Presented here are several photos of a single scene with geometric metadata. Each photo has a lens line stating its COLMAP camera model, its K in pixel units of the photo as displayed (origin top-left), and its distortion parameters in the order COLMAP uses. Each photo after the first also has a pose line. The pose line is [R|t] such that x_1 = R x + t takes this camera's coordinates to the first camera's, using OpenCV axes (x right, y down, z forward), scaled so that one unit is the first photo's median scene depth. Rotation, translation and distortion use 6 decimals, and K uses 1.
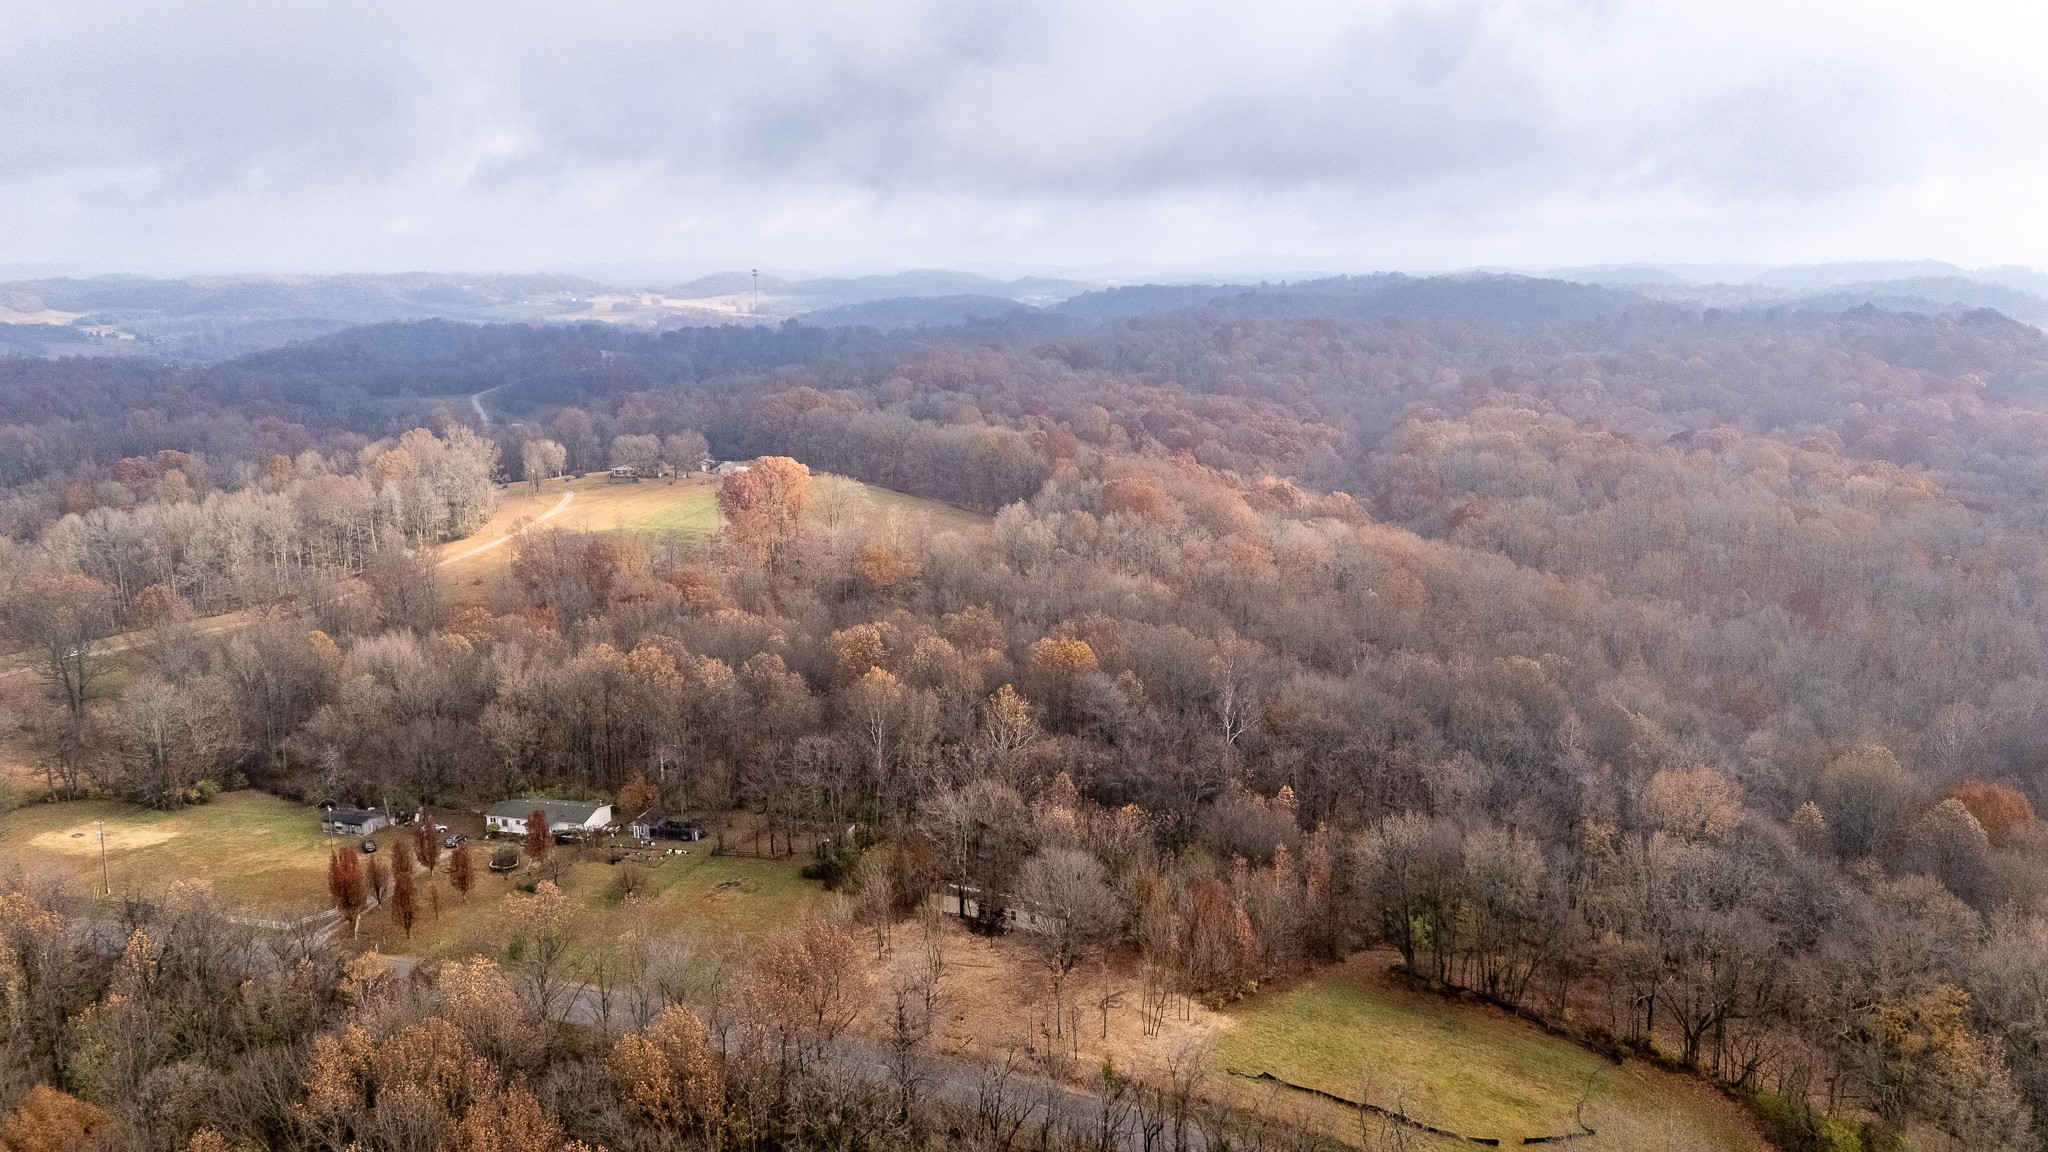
lens RADIAL K [[1502.9, 0, 1028.5], [0, 1502.9, 567.5], [0, 0, 1]] dist [0.071159, -0.060439]
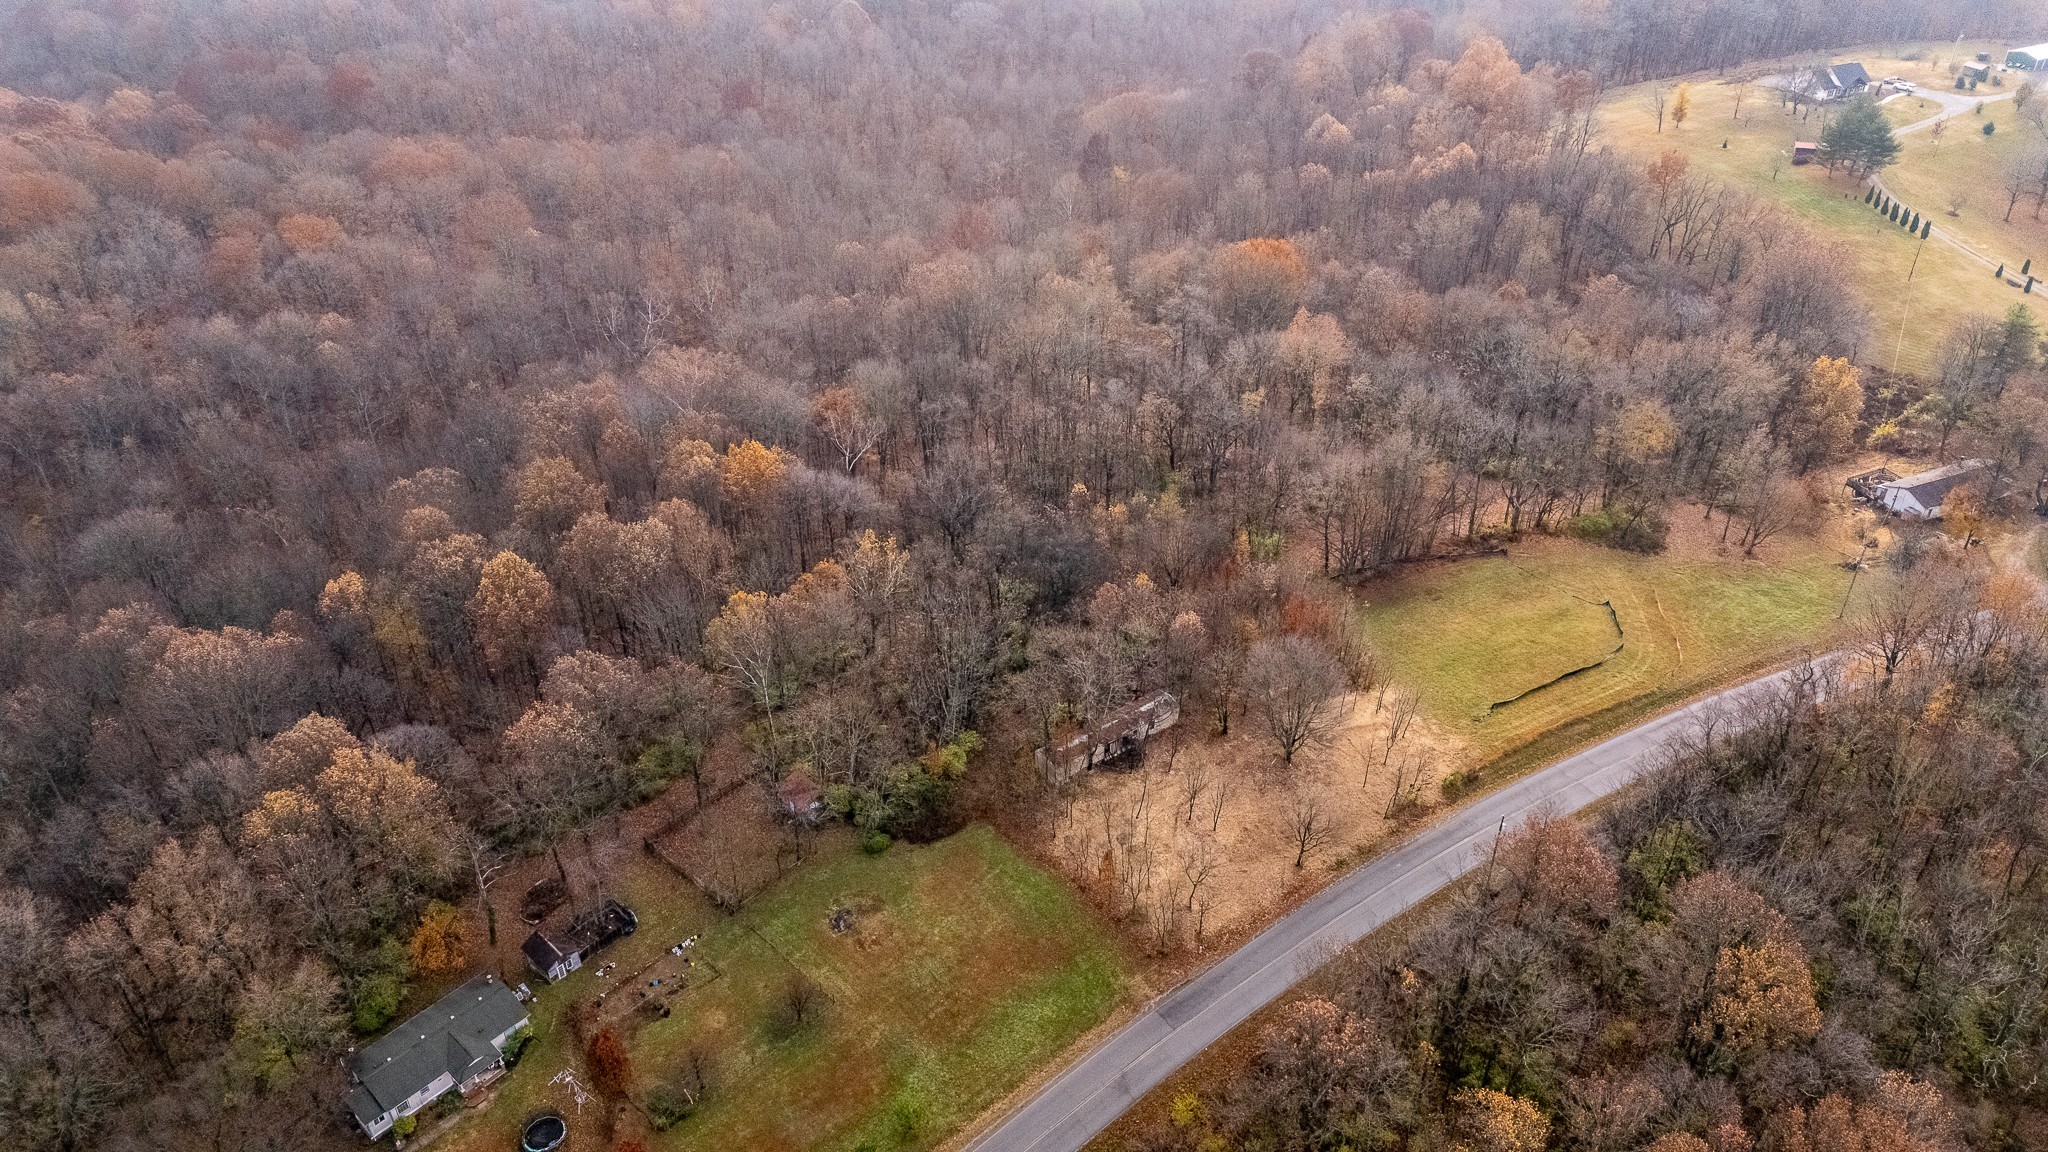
lens RADIAL K [[1487.0, 0, 1024.0], [0, 1487.0, 576.0], [0, 0, 1]] dist [0.101341, -0.106840]
pose [[0.474905, -0.503243, 0.721950, -0.641404], [0.189228, 0.859568, 0.474695, -0.303843], [-0.859452, -0.088822, 0.503441, 0.553563]]
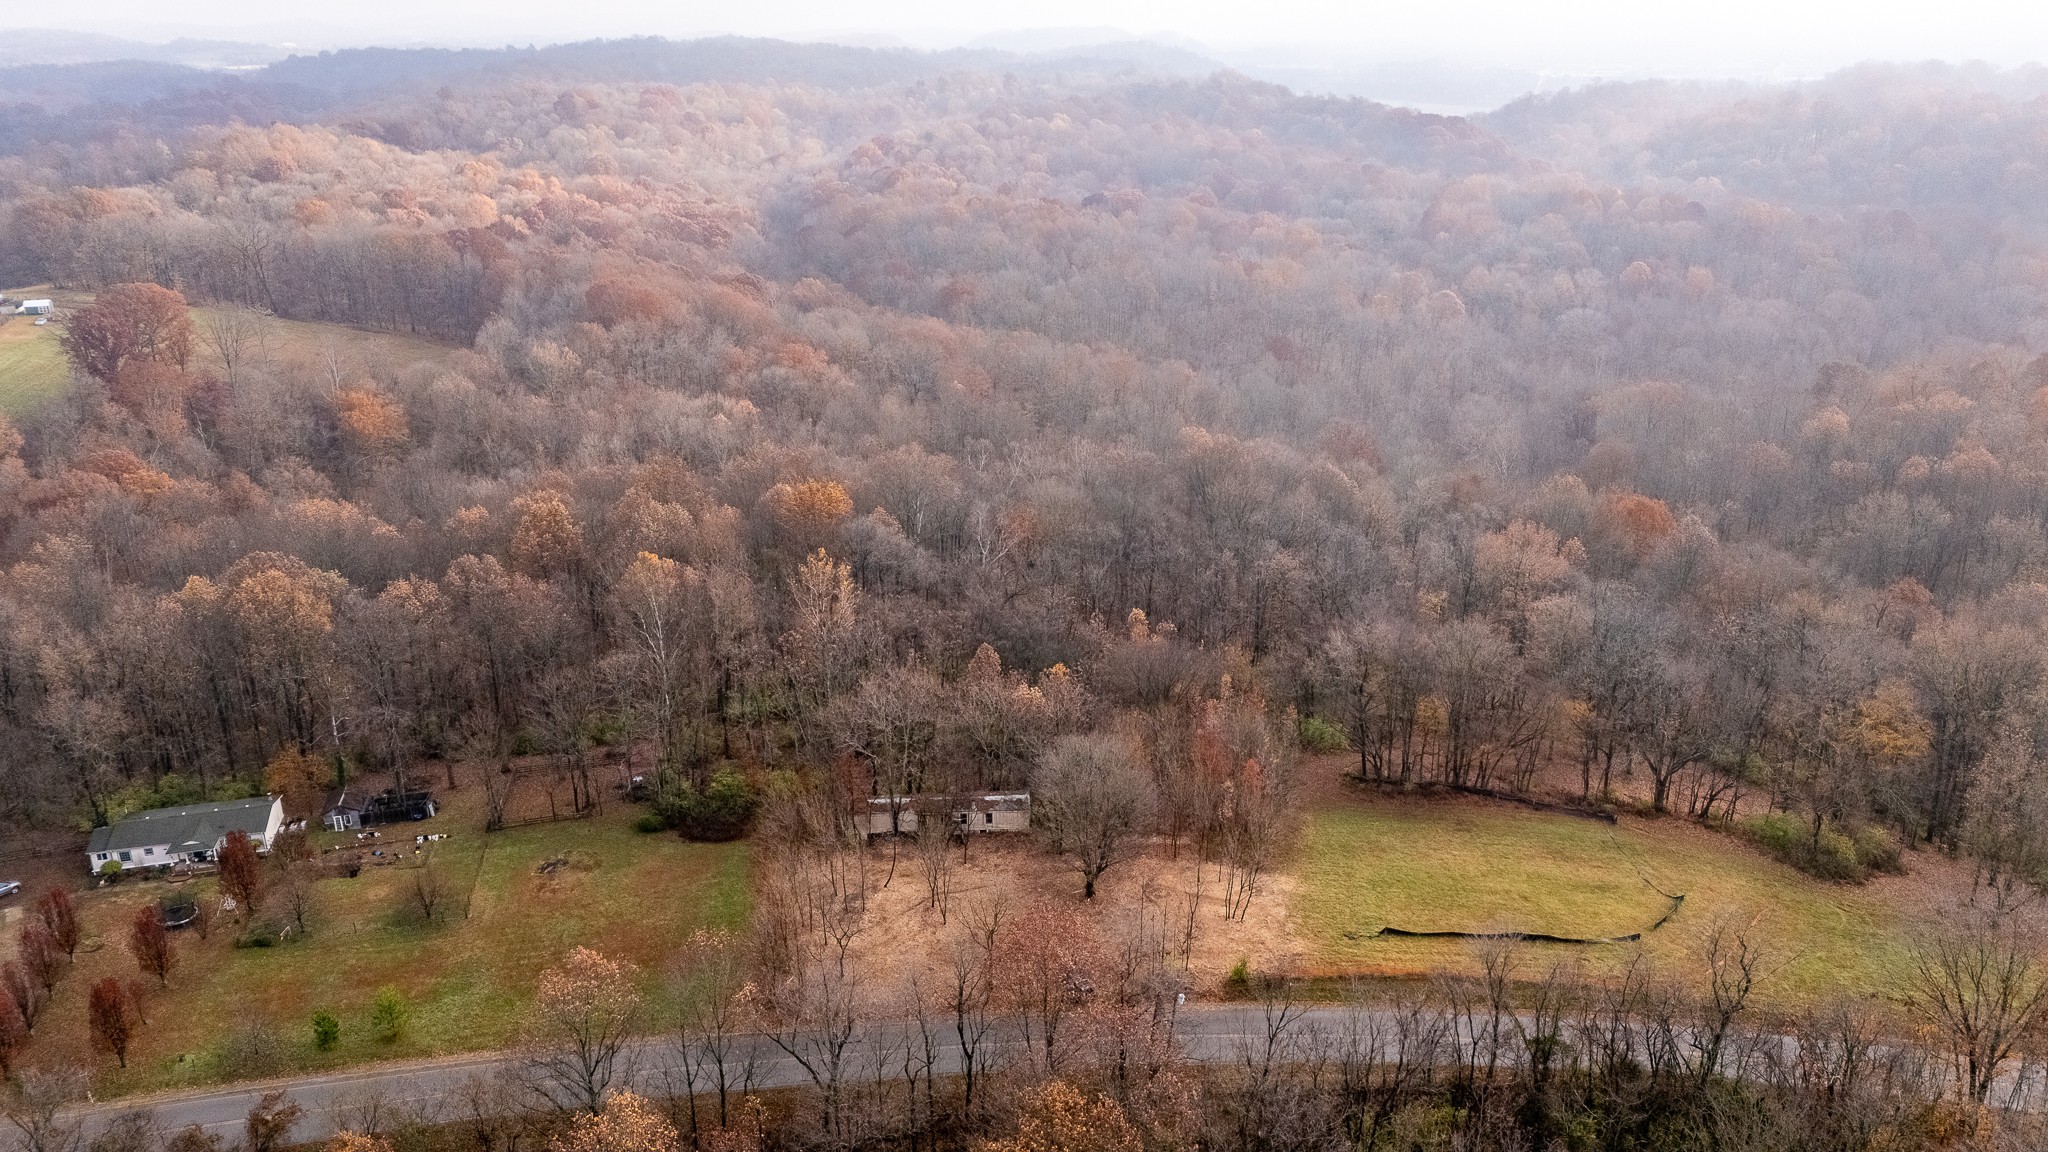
lens RADIAL K [[1502.9, 0, 1028.5], [0, 1502.9, 567.5], [0, 0, 1]] dist [0.071159, -0.060439]
pose [[0.879867, -0.162219, 0.446676, -0.311079], [0.096447, 0.981329, 0.166405, -0.041266], [-0.465330, -0.103334, 0.879085, 0.241971]]
